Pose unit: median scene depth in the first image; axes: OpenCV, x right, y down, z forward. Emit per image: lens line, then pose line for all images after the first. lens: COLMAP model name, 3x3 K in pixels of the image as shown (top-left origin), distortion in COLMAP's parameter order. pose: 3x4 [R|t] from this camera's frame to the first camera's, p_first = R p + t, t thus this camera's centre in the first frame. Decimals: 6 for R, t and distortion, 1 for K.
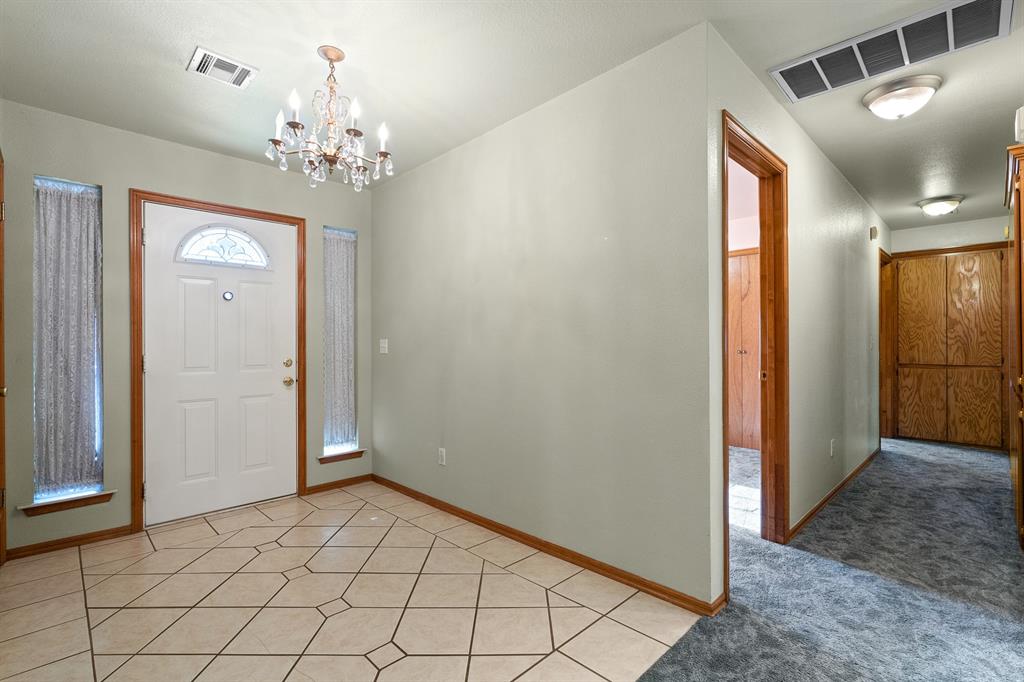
lens RADIAL K [[475.0, 0, 516.3], [0, 475.0, 342.5], [0, 0, 1]] dist [-0.000137, 0.000374]
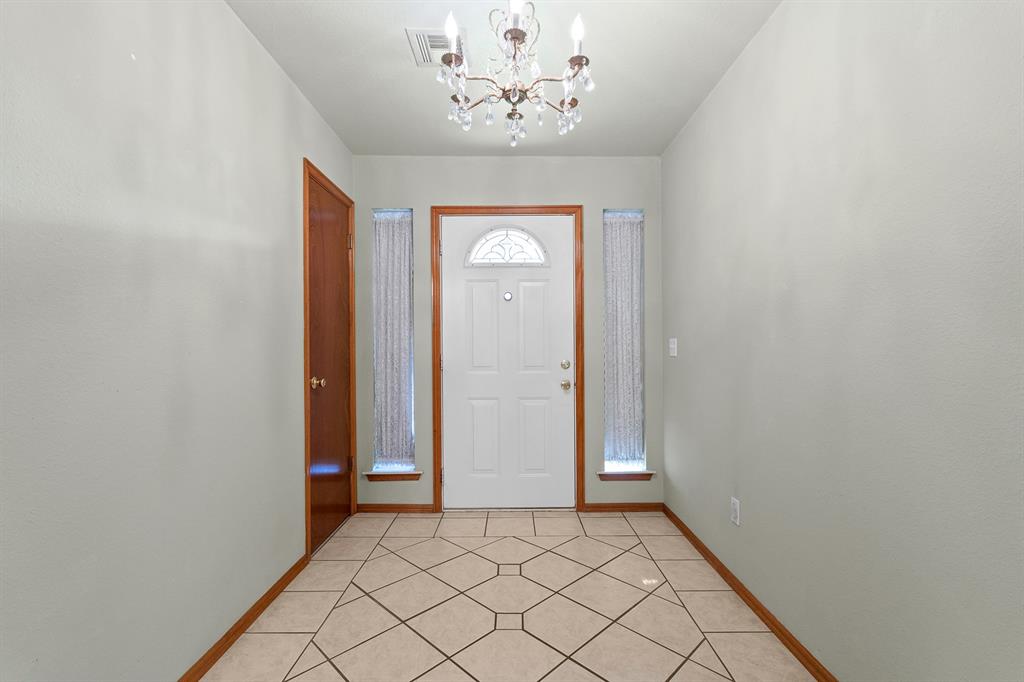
lens RADIAL K [[452.3, 0, 514.1], [0, 452.3, 342.8], [0, 0, 1]] dist [-0.003338, -0.000380]
pose [[0.714782, -0.001446, -0.699345, 0.070399], [0.001924, 0.999998, -0.000102, 0.000236], [0.699344, -0.001273, 0.714784, 0.333284]]
